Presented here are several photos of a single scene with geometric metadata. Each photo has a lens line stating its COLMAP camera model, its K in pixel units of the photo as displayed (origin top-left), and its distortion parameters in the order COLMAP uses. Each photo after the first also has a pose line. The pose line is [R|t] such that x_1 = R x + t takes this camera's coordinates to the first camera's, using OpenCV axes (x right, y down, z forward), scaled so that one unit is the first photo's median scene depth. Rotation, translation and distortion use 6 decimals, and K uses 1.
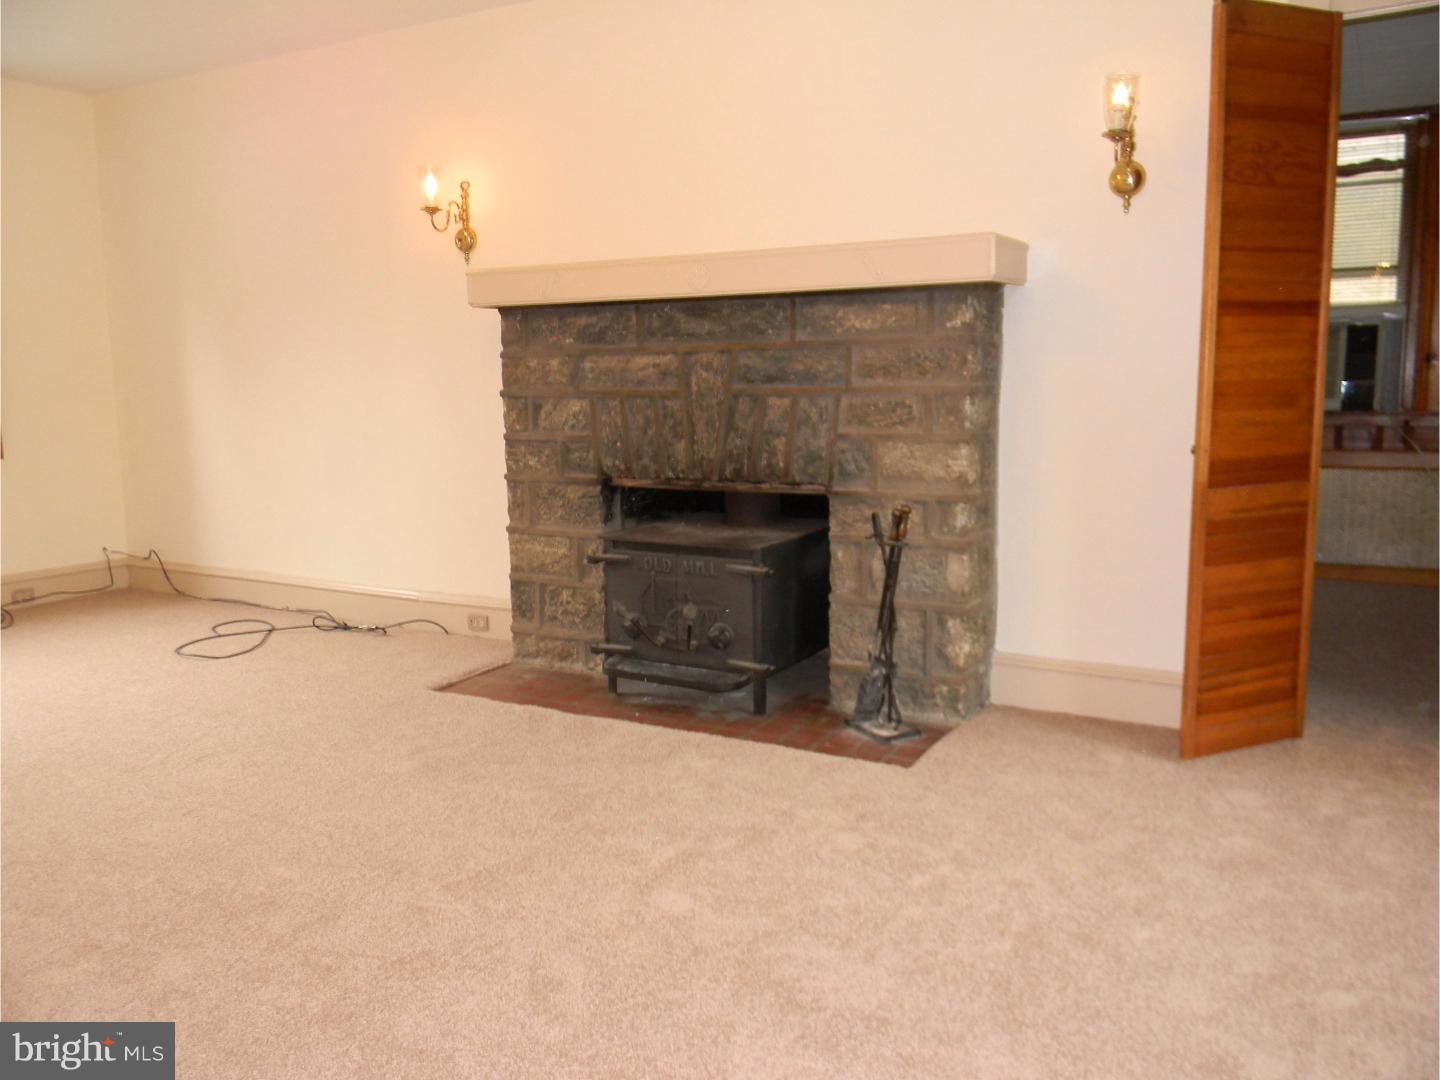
lens RADIAL K [[1168.3, 0, 712.8], [0, 1168.3, 548.9], [0, 0, 1]] dist [0.001344, 0.004567]
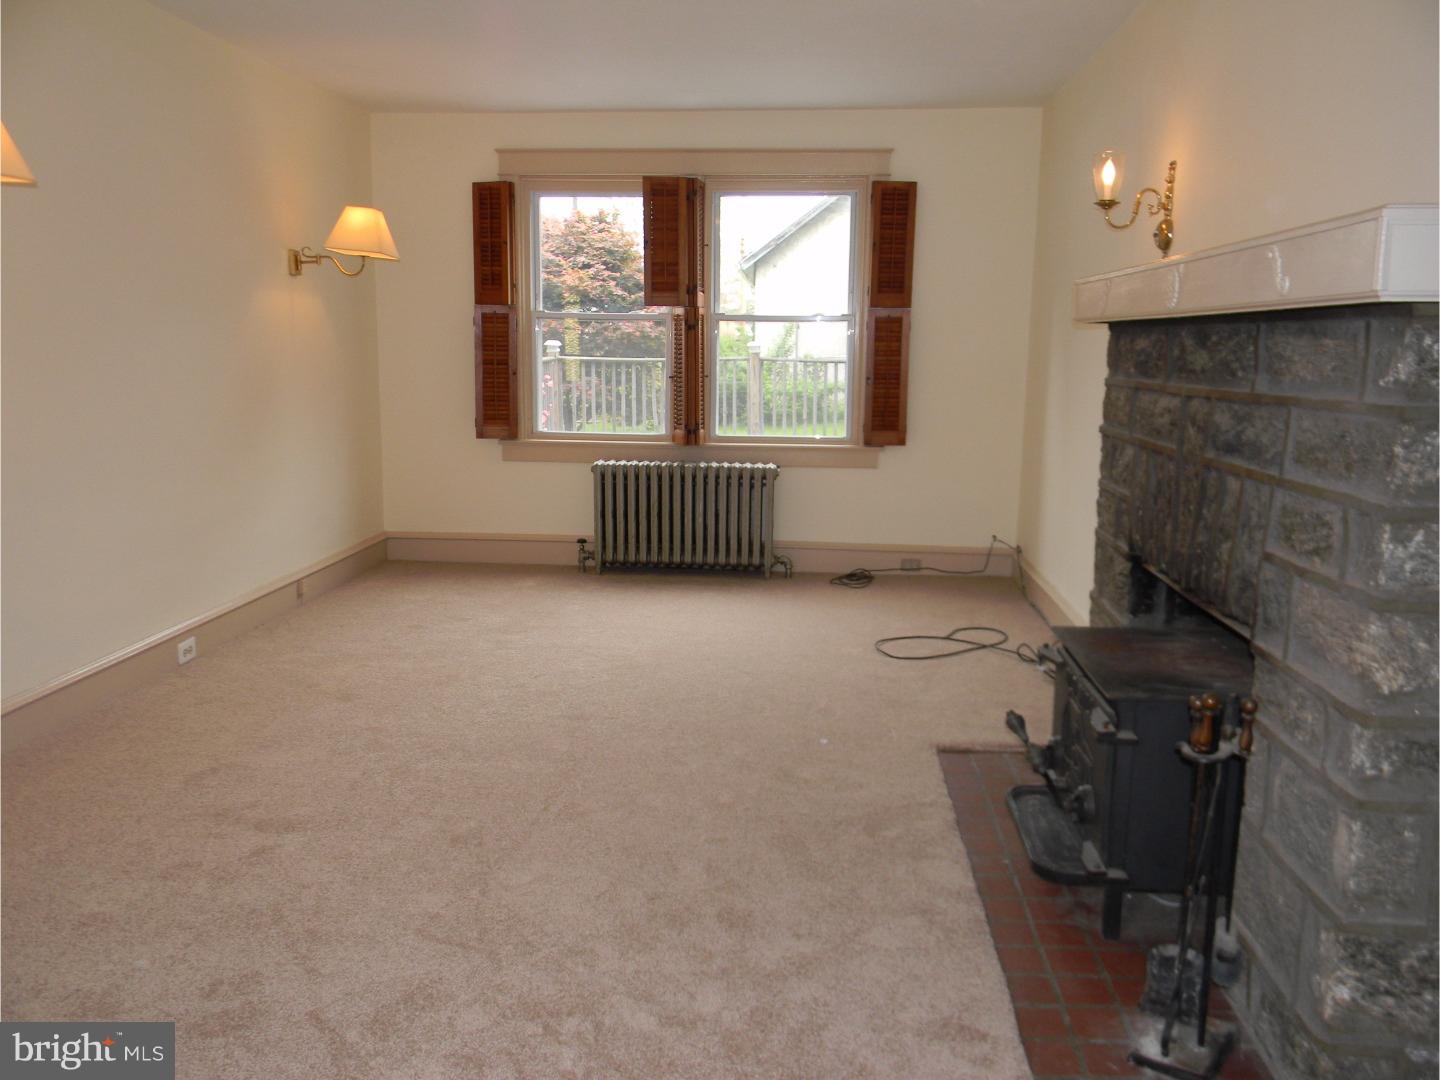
lens RADIAL K [[1168.3, 0, 712.8], [0, 1168.3, 548.9], [0, 0, 1]] dist [0.001344, 0.004567]
pose [[0.406680, 0.177335, -0.896194, 0.462122], [-0.150970, 0.980537, 0.125516, -0.116224], [0.901010, 0.084253, 0.425537, 0.432128]]
